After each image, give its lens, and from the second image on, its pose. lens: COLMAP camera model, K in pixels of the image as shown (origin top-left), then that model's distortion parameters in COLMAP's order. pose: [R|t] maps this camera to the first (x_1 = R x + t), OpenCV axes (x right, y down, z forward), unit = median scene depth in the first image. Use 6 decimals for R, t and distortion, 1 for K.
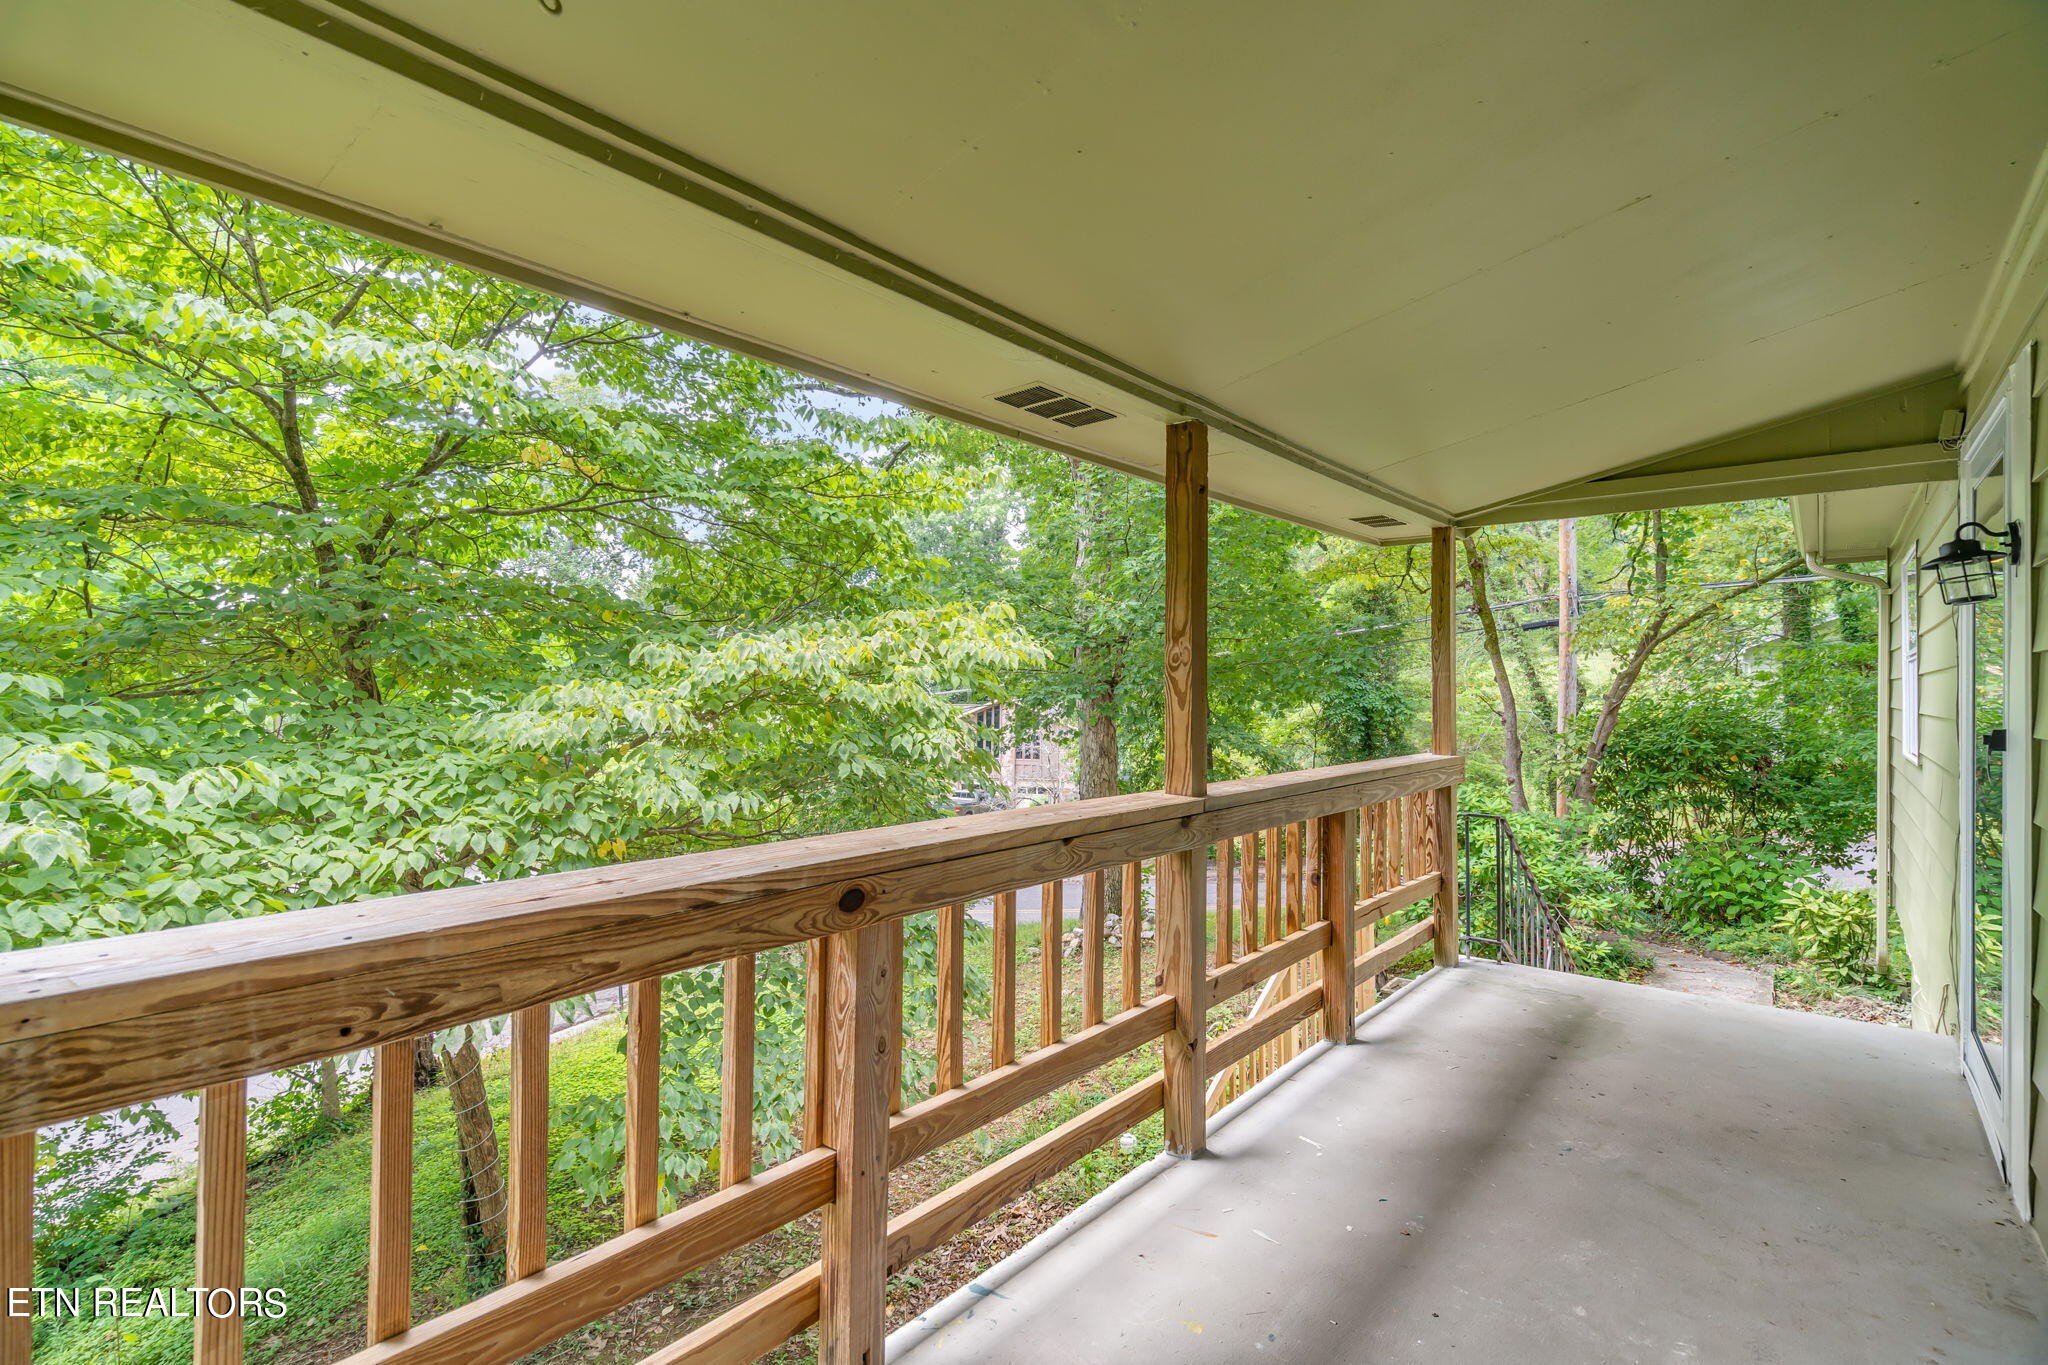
lens RADIAL K [[934.9, 0, 1024.7], [0, 934.9, 676.7], [0, 0, 1]] dist [-0.001128, 0.000661]
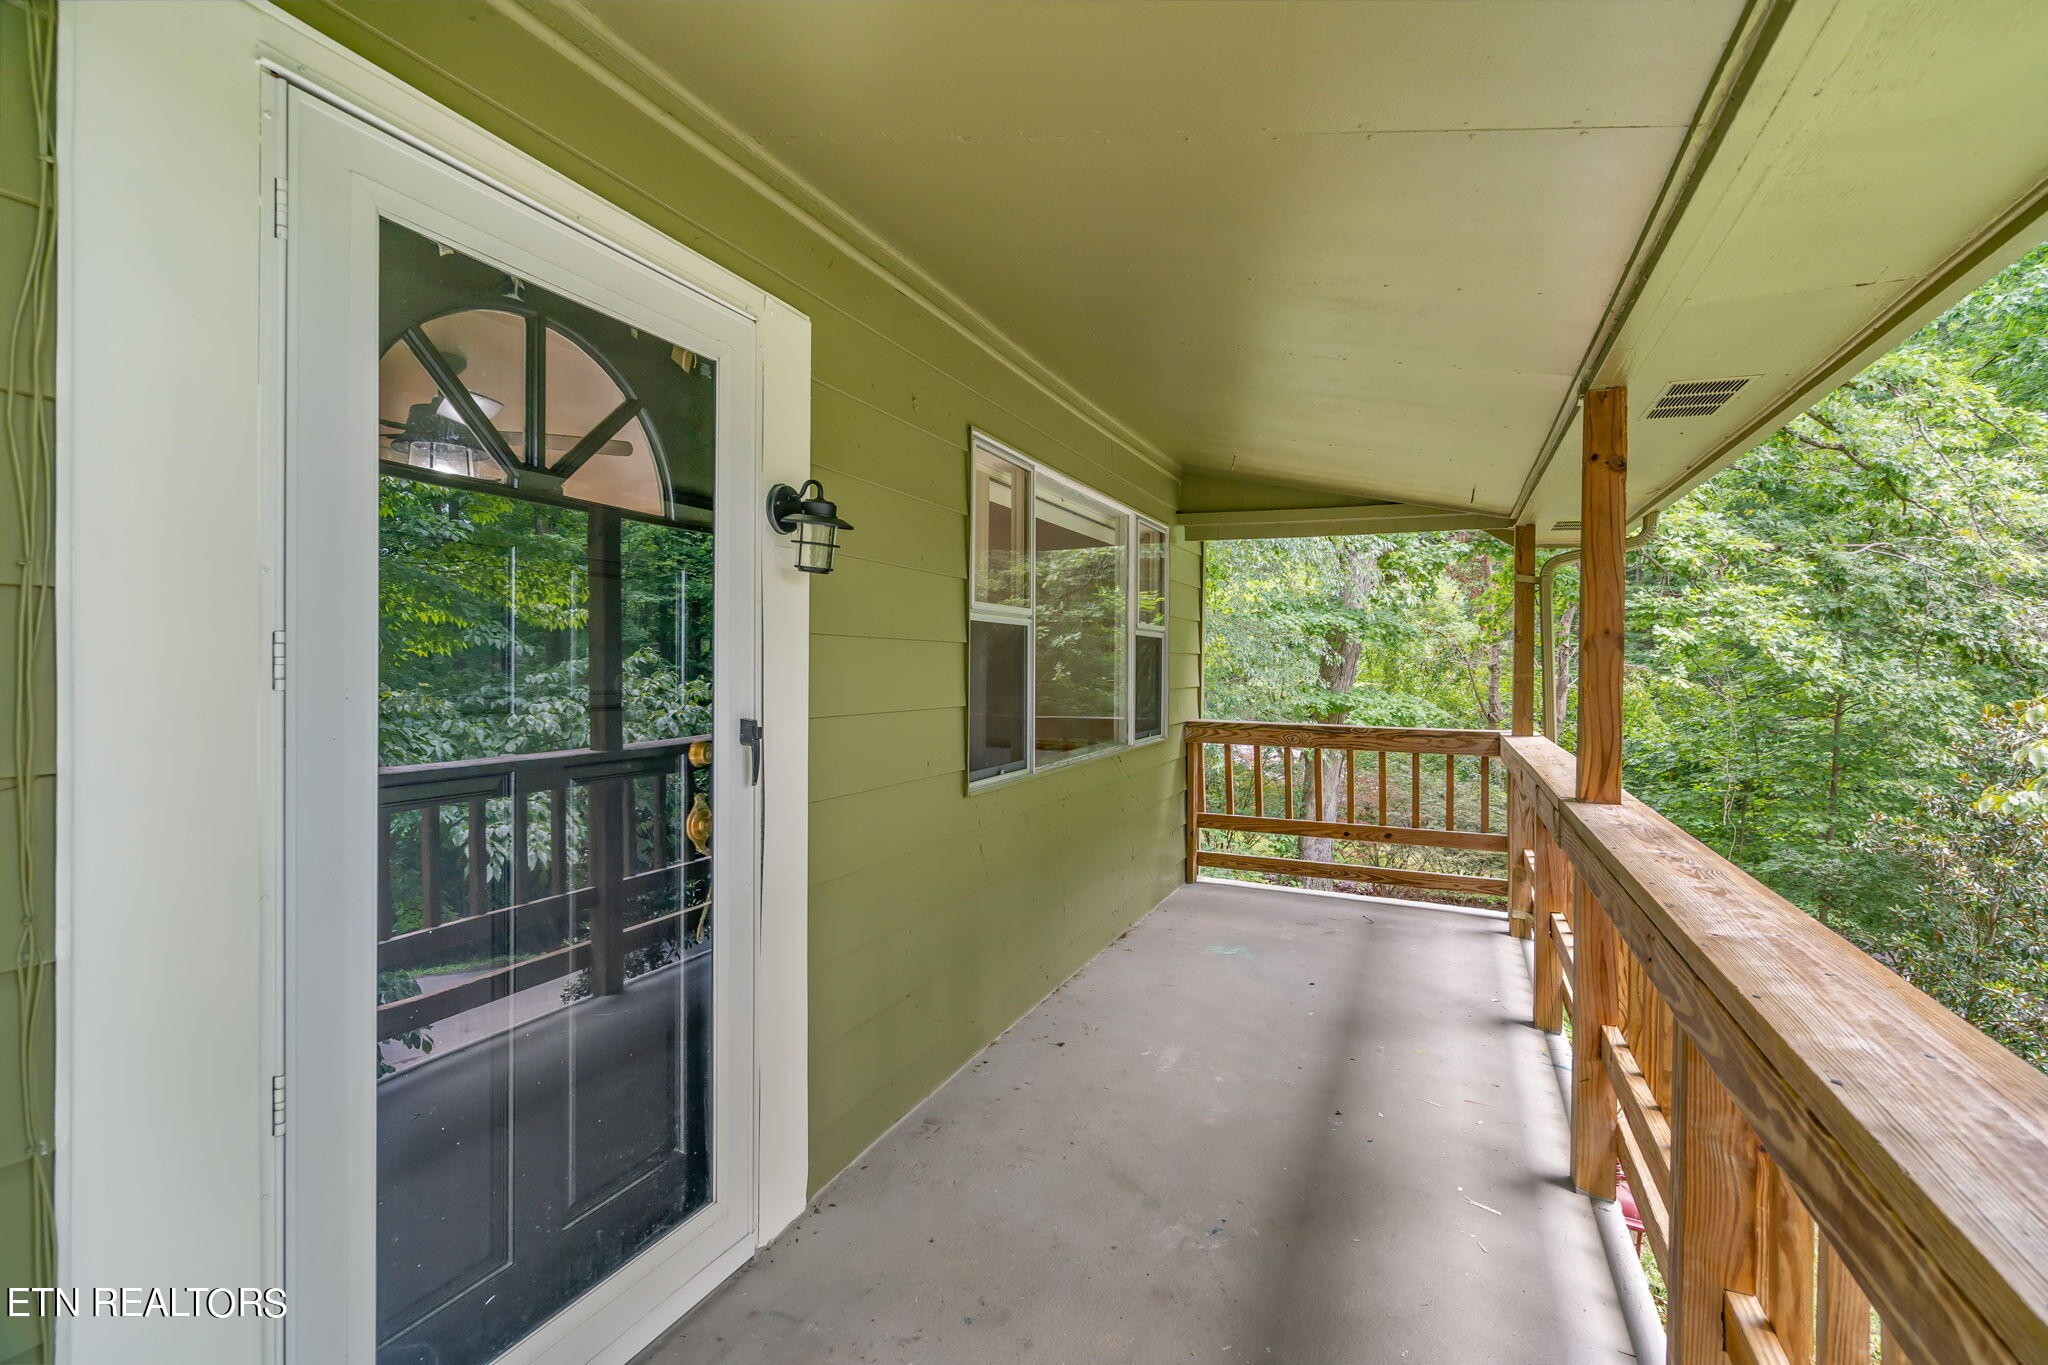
lens RADIAL K [[934.9, 0, 1024.7], [0, 934.9, 676.7], [0, 0, 1]] dist [-0.001128, 0.000661]
pose [[-0.957682, -0.023696, -0.286850, 1.086692], [-0.028444, 0.999519, 0.012396, 0.007948], [0.286418, 0.020030, -0.957895, 1.897084]]
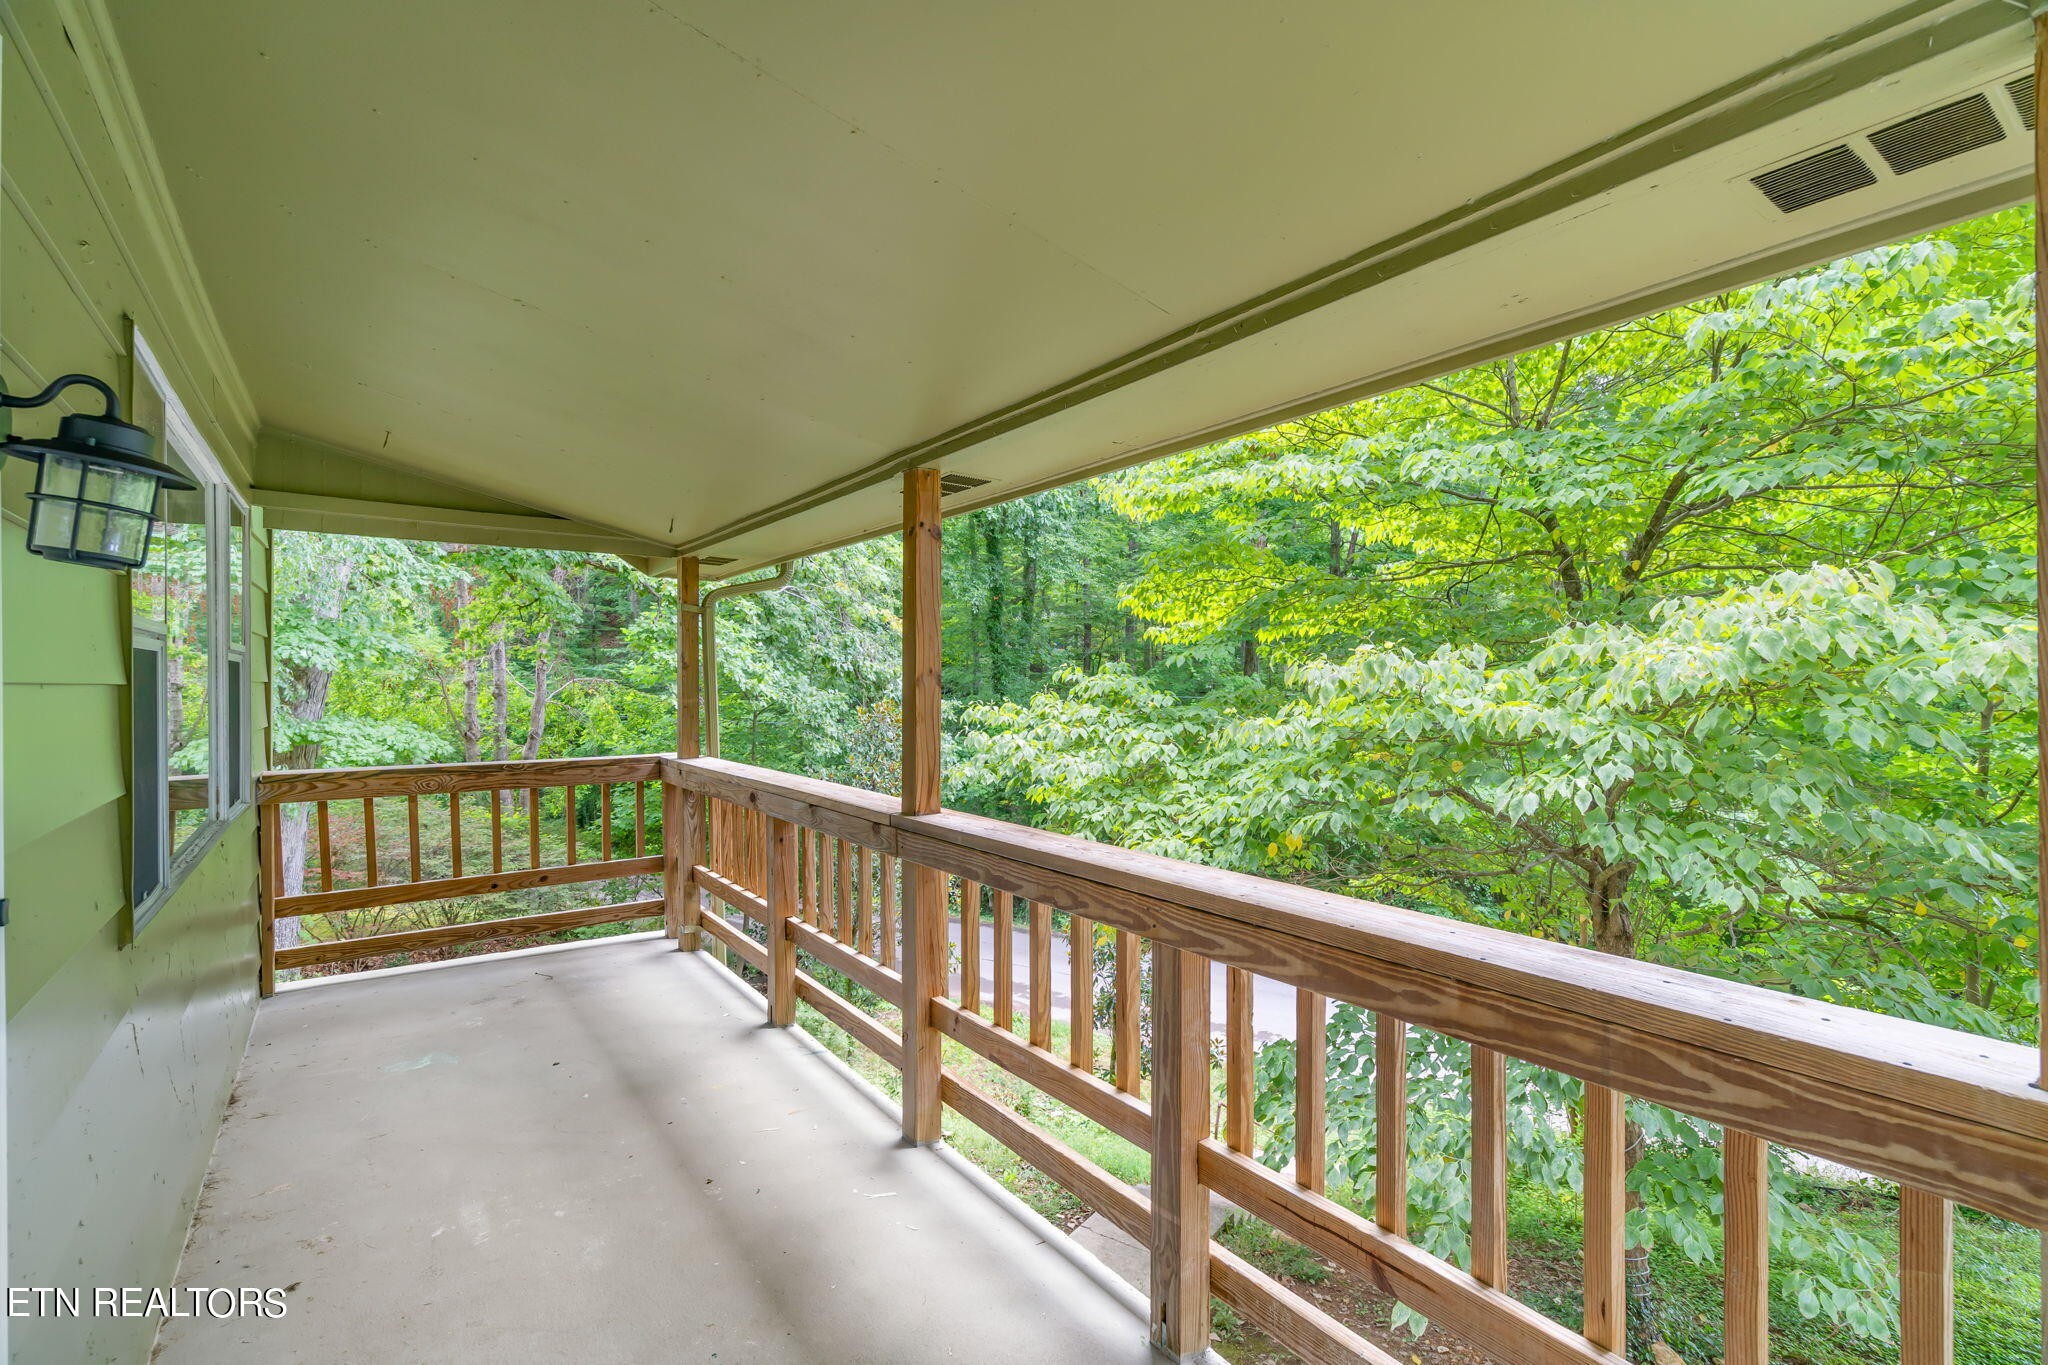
lens RADIAL K [[934.9, 0, 1024.7], [0, 934.9, 676.7], [0, 0, 1]] dist [-0.001128, 0.000661]
pose [[-0.229652, -0.022302, -0.973017, 1.351040], [-0.006490, 0.999750, -0.021383, -0.012700], [0.973251, 0.001404, -0.229739, 1.517857]]
